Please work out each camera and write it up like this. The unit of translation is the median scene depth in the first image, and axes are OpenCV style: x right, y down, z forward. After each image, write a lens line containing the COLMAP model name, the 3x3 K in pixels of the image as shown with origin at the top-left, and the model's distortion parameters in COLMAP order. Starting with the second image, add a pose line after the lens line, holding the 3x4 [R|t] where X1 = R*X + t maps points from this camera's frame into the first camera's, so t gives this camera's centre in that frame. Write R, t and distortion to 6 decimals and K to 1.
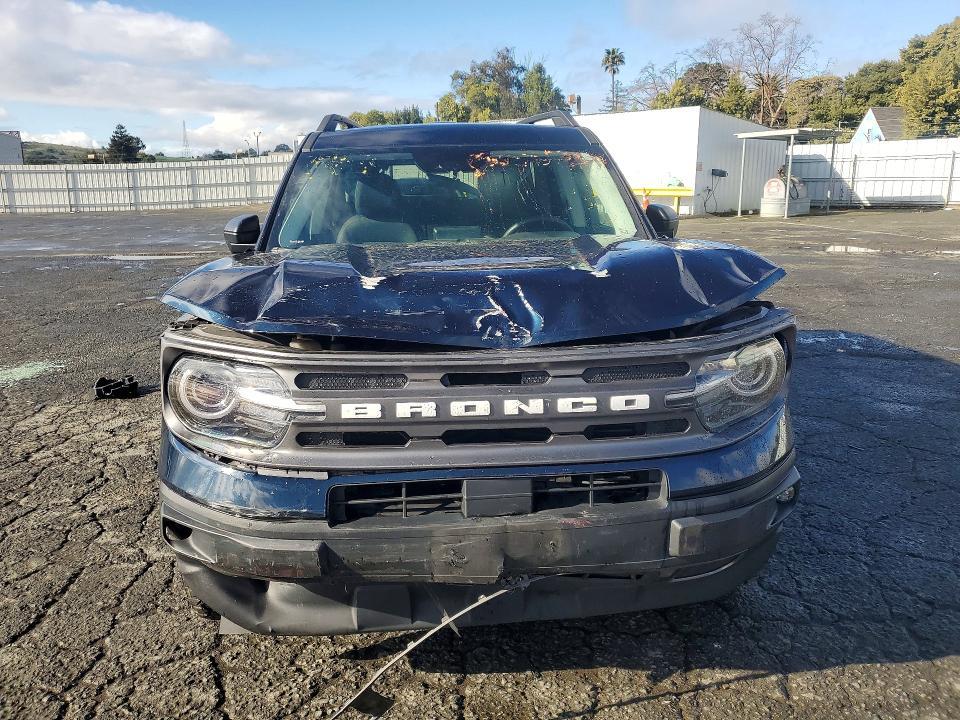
lens RADIAL K [[780.1, 0, 490.3], [0, 780.1, 358.5], [0, 0, 1]] dist [-0.005370, 0.046639]
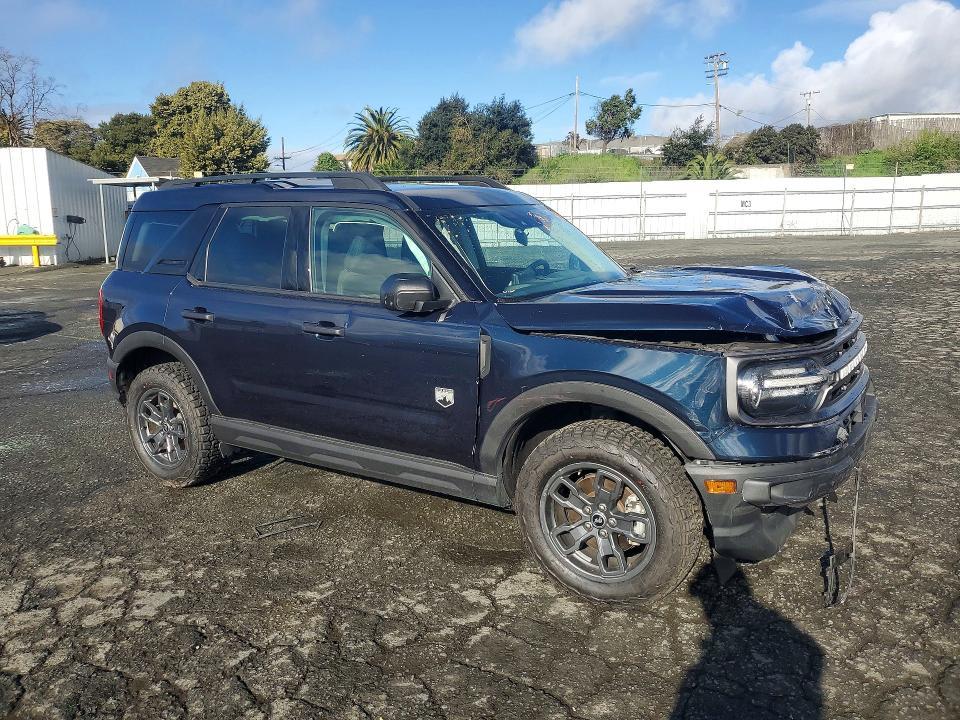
lens RADIAL K [[780.1, 0, 490.3], [0, 780.1, 358.5], [0, 0, 1]] dist [-0.005370, 0.046639]
pose [[0.584224, -0.151811, 0.797267, -0.111465], [0.194193, 0.979963, 0.044297, -0.010618], [-0.788017, 0.128944, 0.601999, 0.034558]]
